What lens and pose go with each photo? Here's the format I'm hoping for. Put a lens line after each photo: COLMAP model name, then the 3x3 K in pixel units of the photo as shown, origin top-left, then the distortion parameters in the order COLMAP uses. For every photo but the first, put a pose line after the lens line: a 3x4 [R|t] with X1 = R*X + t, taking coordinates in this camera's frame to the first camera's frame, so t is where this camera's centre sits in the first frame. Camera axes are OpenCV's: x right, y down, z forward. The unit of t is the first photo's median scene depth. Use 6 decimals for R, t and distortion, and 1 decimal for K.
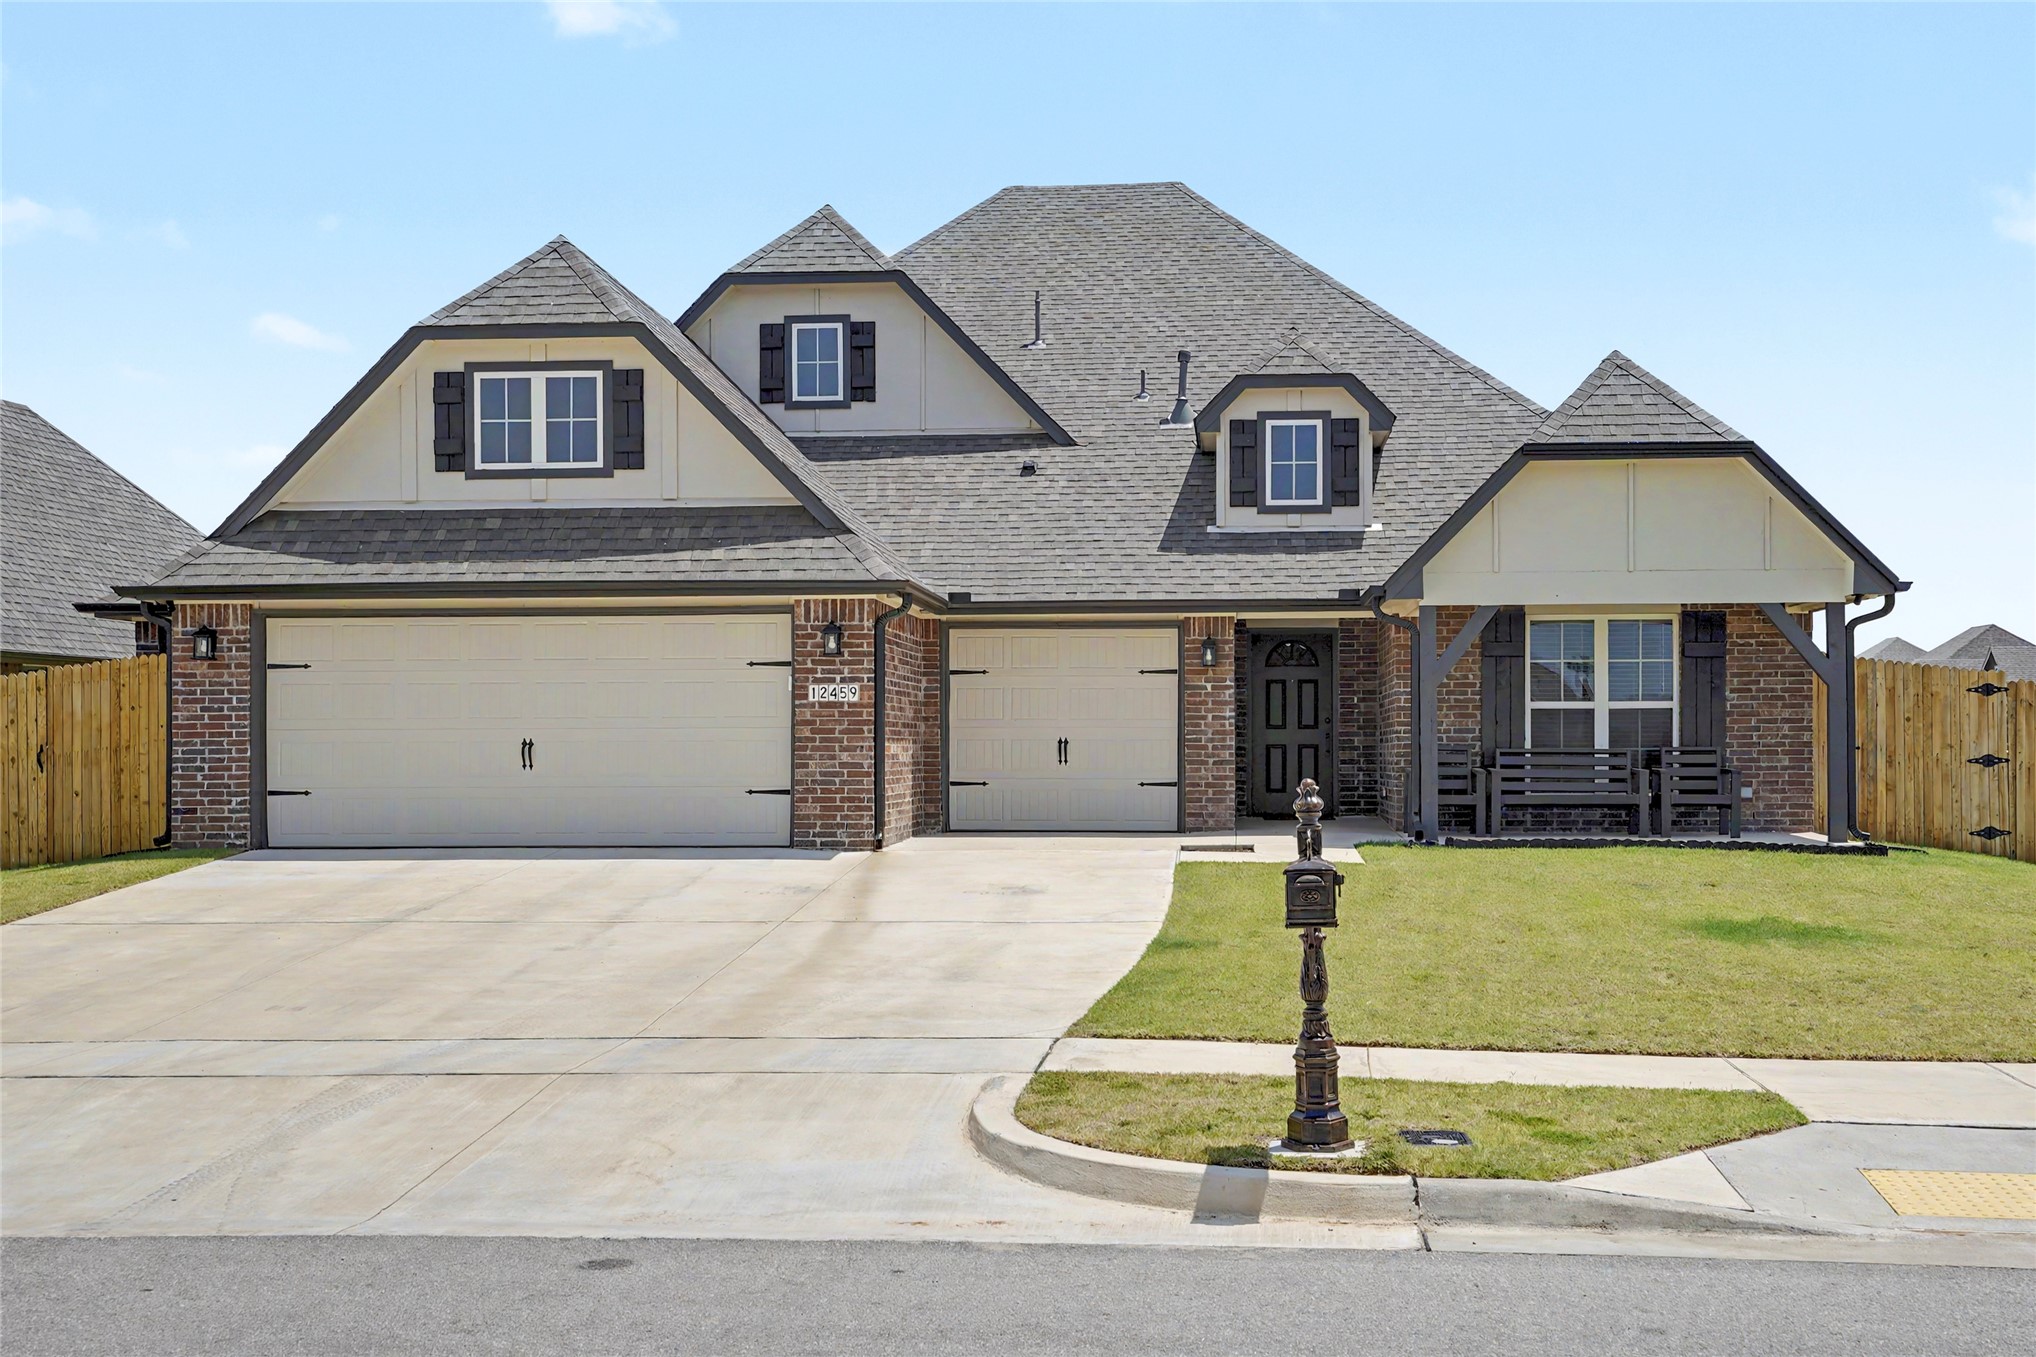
lens RADIAL K [[2241.4, 0, 1020.7], [0, 2241.4, 737.6], [0, 0, 1]] dist [0.011444, 0.009549]
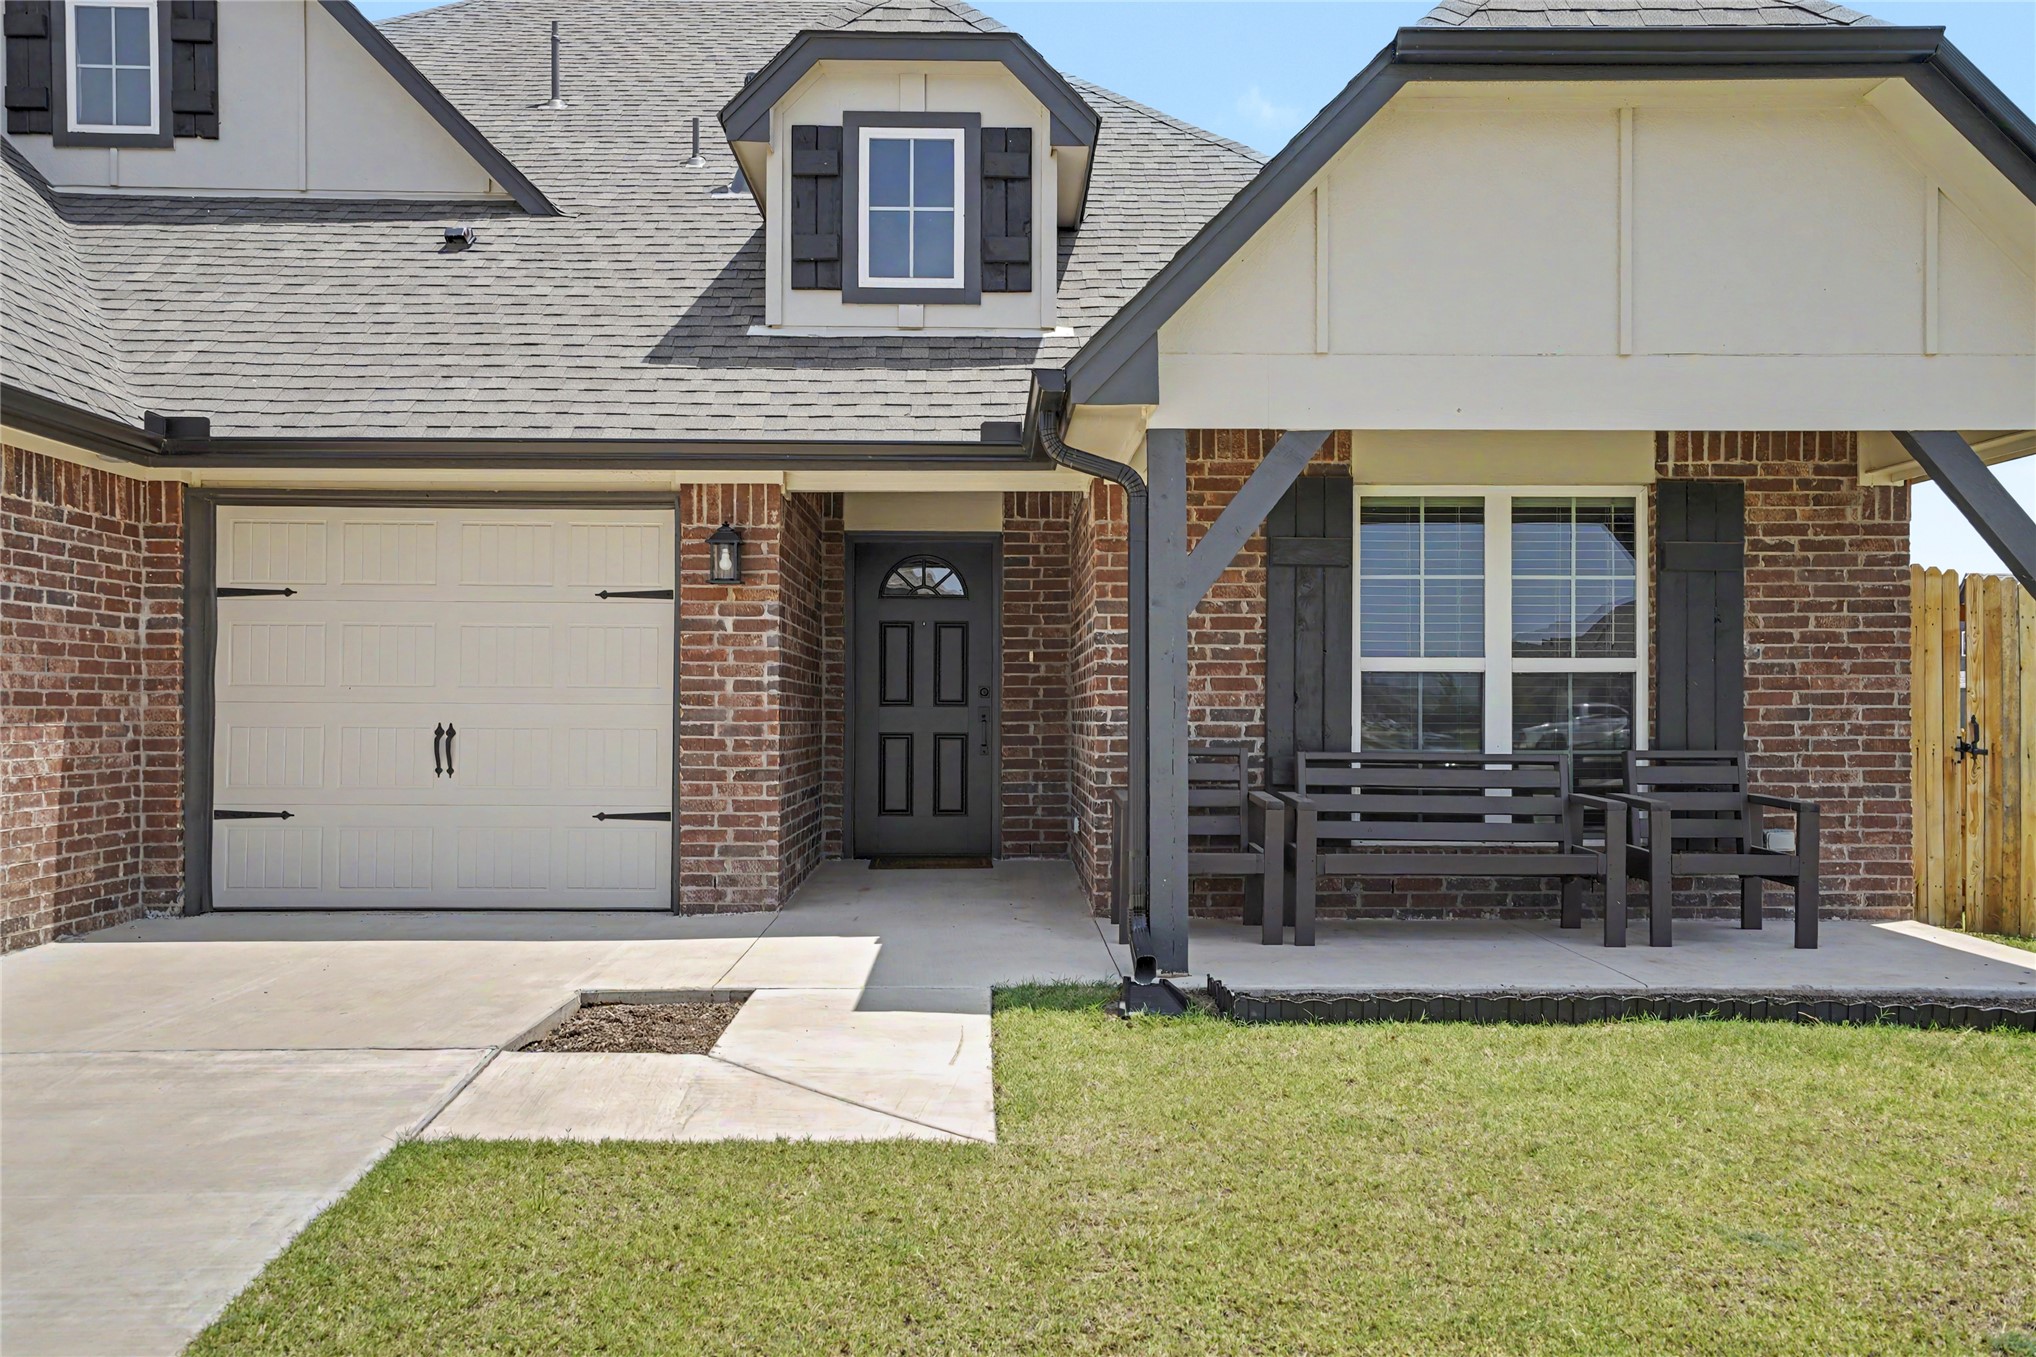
lens RADIAL K [[1699.2, 0, 1018.0], [0, 1699.2, 678.5], [0, 0, 1]] dist [-0.002583, -0.000063]
pose [[0.993769, 0.006450, 0.111274, 0.105820], [-0.004877, 0.999884, -0.014403, -0.005321], [-0.111354, 0.013771, 0.993685, 0.614749]]
